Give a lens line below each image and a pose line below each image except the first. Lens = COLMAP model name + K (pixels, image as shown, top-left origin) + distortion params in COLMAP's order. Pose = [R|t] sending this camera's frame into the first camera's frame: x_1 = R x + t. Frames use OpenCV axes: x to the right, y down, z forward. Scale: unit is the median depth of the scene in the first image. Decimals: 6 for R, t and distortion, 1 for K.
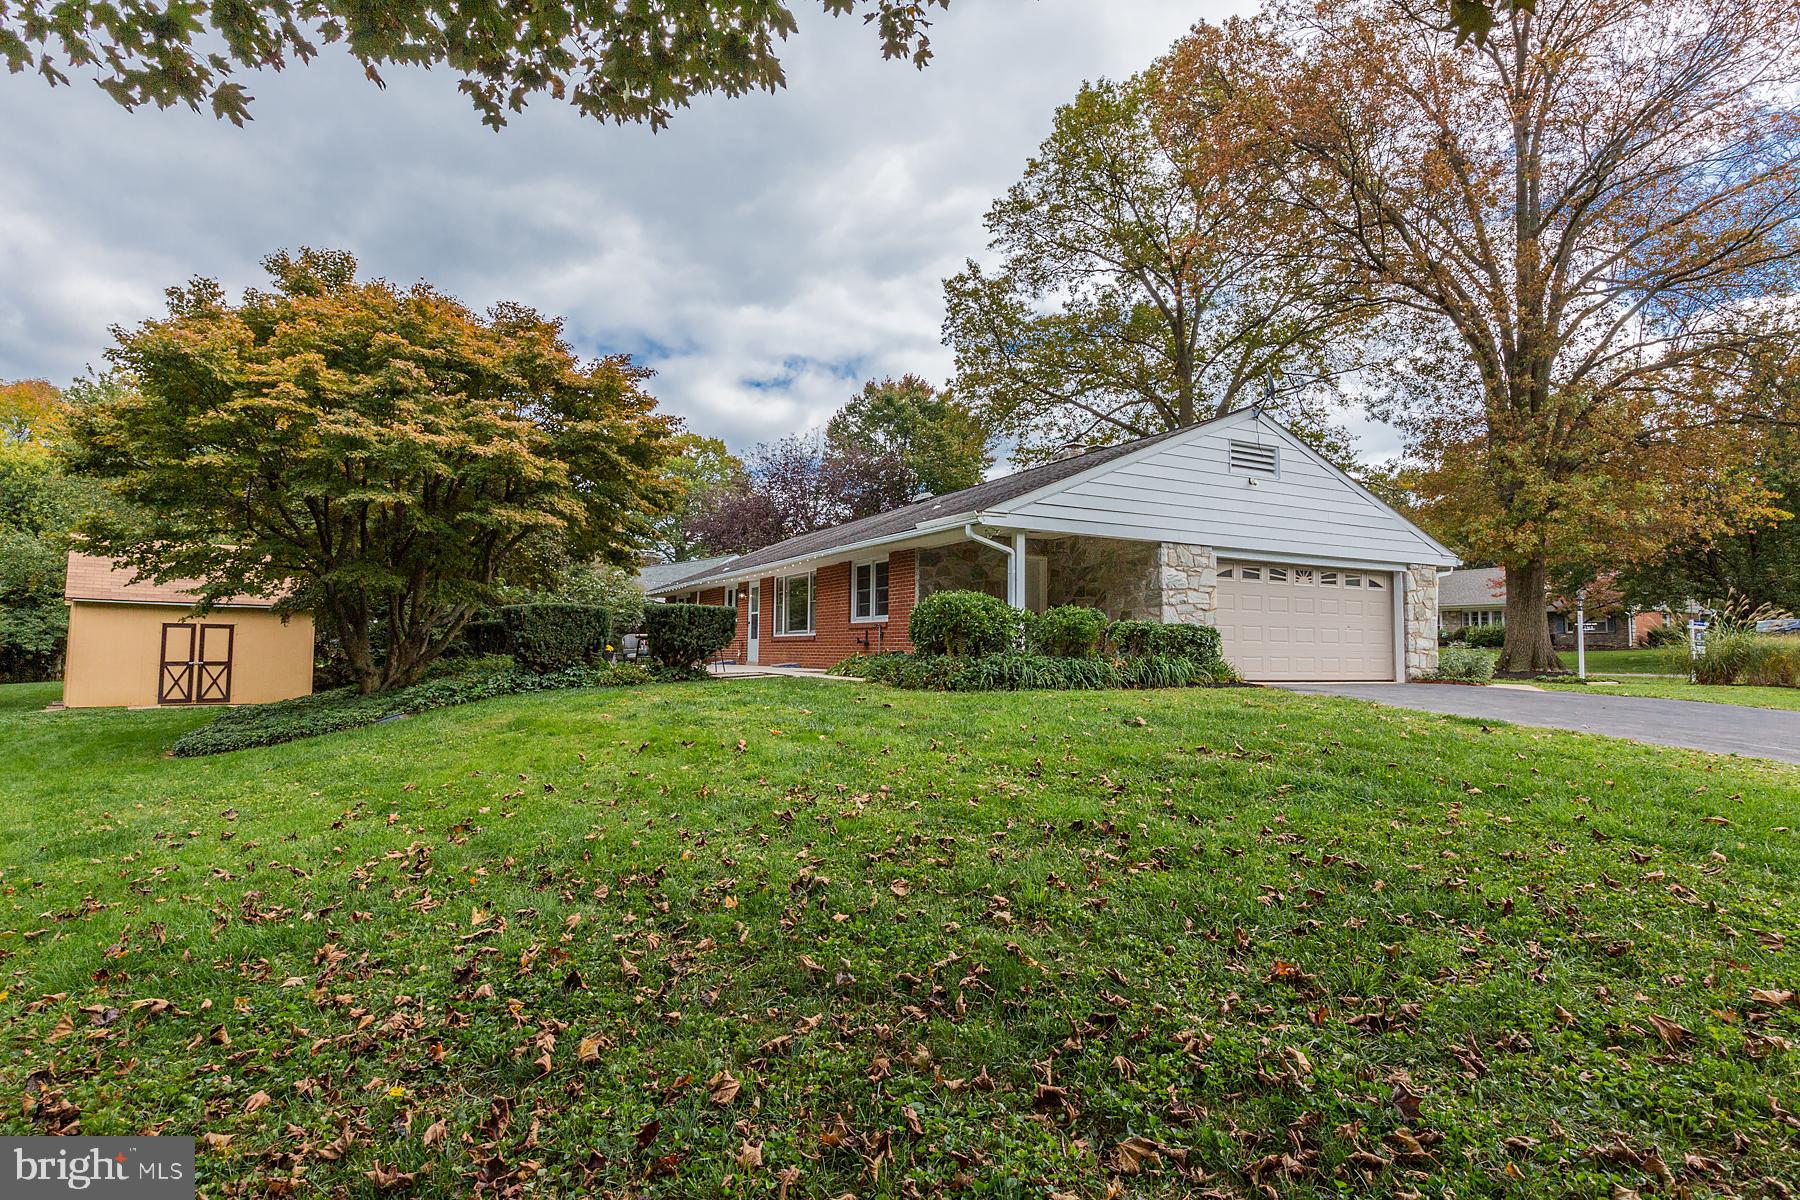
lens RADIAL K [[961.3, 0, 900.0], [0, 961.3, 600.0], [0, 0, 1]] dist [0.024140, -0.013798]
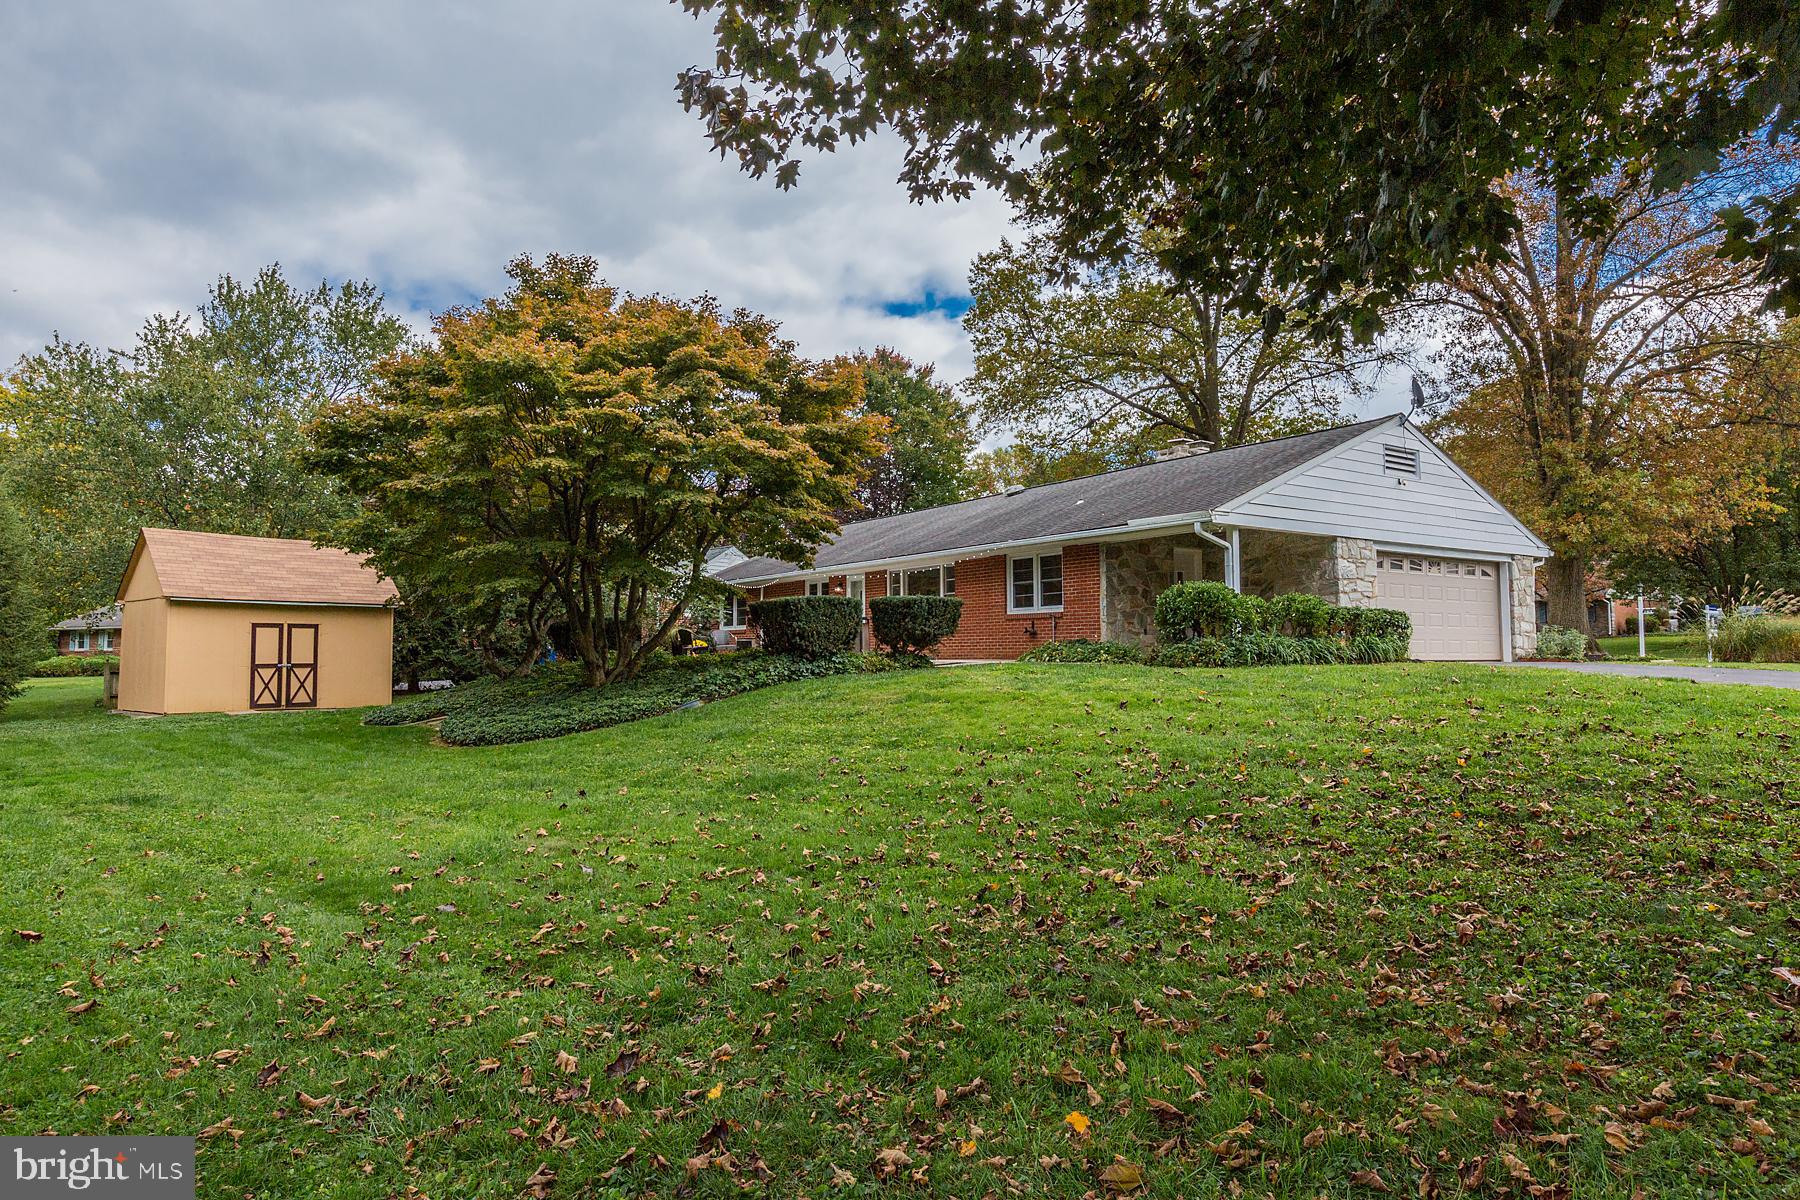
lens RADIAL K [[1130.8, 0, 900.0], [0, 1130.8, 600.0], [0, 0, 1]] dist [0.009177, 0.001357]
pose [[0.992066, -0.008997, 0.125396, -0.229495], [0.008620, 0.999957, 0.003554, 0.002468], [-0.125423, -0.002445, 0.992100, -0.139078]]
